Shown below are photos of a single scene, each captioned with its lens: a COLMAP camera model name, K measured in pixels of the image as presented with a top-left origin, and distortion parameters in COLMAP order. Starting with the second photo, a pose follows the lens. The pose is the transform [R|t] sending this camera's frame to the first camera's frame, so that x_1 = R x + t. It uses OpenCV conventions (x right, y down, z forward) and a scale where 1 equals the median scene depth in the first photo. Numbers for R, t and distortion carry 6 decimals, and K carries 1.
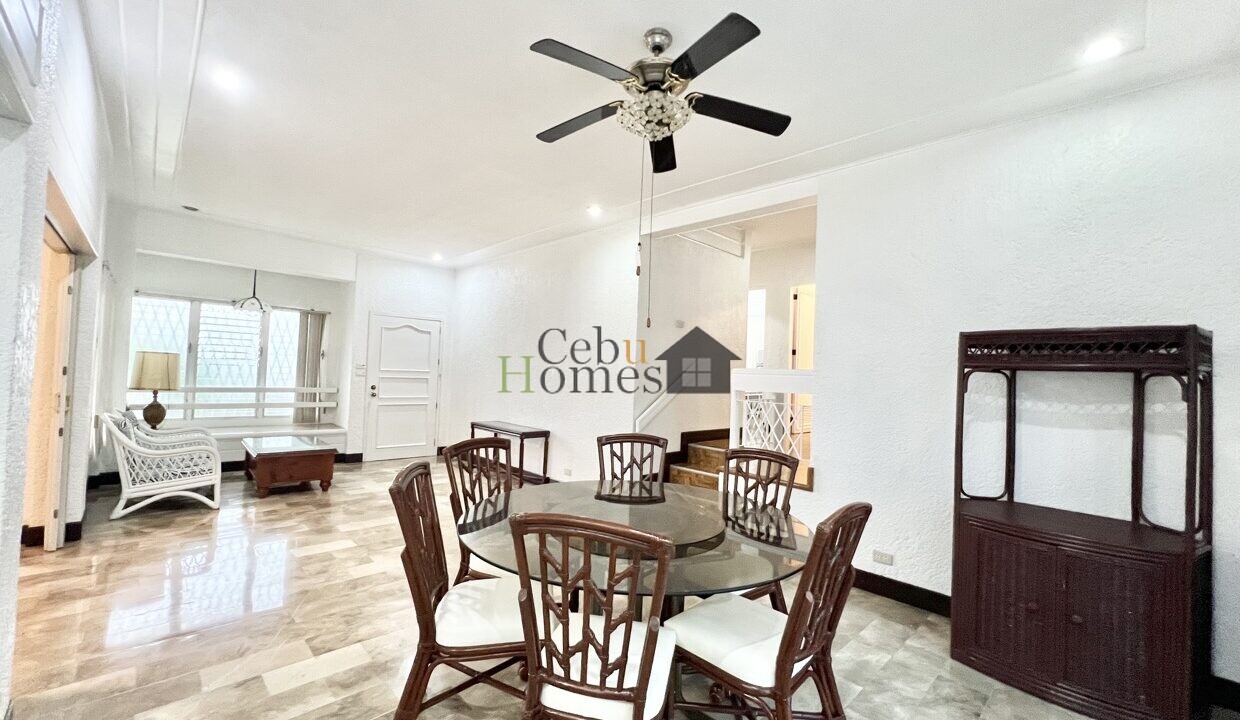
lens RADIAL K [[493.1, 0, 620.5], [0, 493.1, 355.7], [0, 0, 1]] dist [-0.002698, 0.000240]
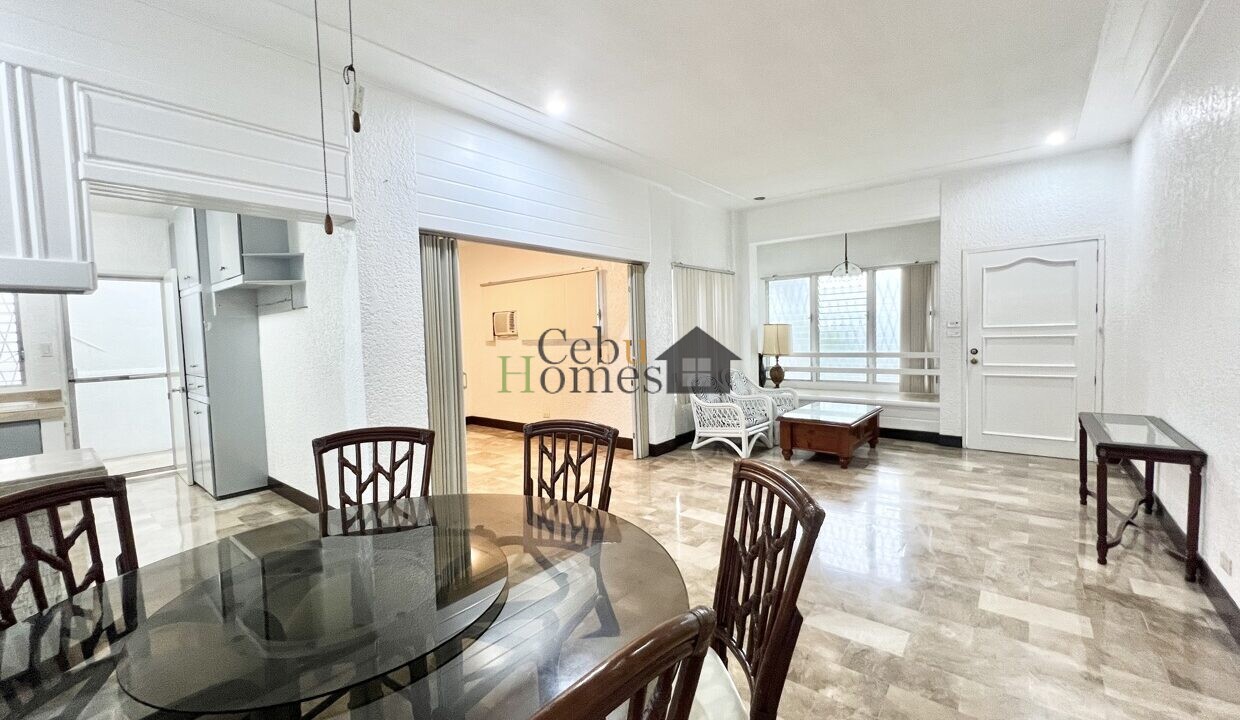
lens RADIAL K [[493.1, 0, 617.4], [0, 493.1, 354.1], [0, 0, 1]] dist [-0.002698, 0.000240]
pose [[0.104241, -0.001666, -0.994551, 0.196685], [0.069766, 0.997547, 0.005642, 0.028423], [0.992102, -0.069974, 0.104101, 0.417787]]
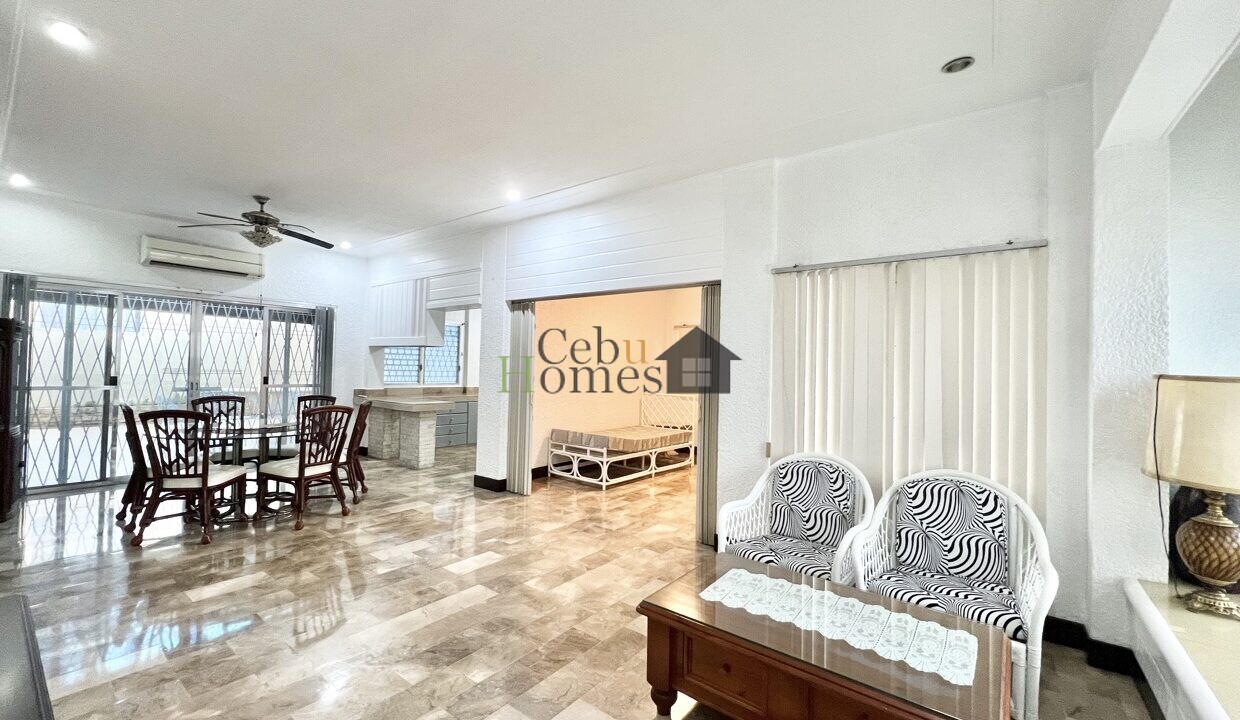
lens RADIAL K [[493.1, 0, 621.7], [0, 493.1, 364.9], [0, 0, 1]] dist [-0.002698, 0.000240]
pose [[-0.986572, -0.067709, -0.148632, -0.399880], [-0.061181, 0.996968, -0.048071, 0.023195], [0.151436, -0.038332, -0.987724, 1.118326]]
